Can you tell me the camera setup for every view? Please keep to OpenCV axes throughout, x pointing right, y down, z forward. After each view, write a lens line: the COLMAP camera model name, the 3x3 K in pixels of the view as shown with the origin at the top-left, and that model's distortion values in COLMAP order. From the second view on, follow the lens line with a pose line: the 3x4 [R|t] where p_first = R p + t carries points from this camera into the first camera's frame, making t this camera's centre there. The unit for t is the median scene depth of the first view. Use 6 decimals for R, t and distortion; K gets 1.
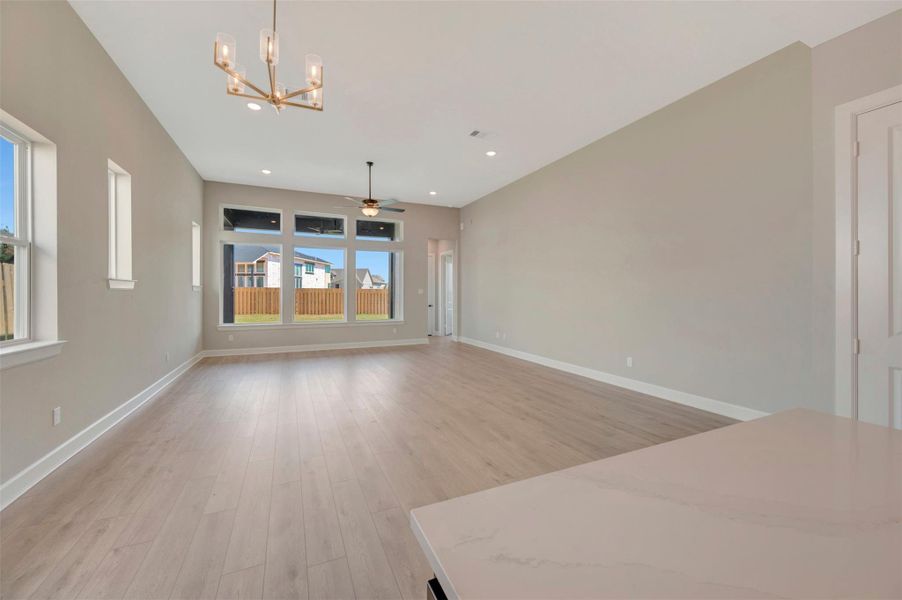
lens RADIAL K [[352.5, 0, 451.0], [0, 352.5, 300.0], [0, 0, 1]] dist [-0.000100, -0.000072]
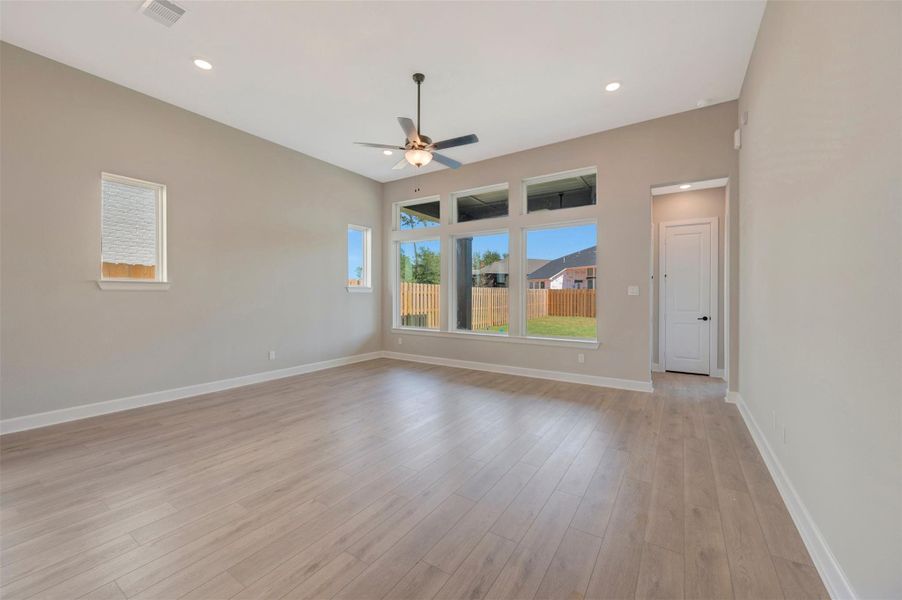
lens RADIAL K [[352.5, 0, 451.0], [0, 352.5, 300.0], [0, 0, 1]] dist [-0.000100, -0.000072]
pose [[0.539772, 0.009101, -0.841762, 0.240373], [-0.014069, 0.999899, 0.001789, -0.007119], [0.841694, 0.010877, 0.539846, 0.545889]]
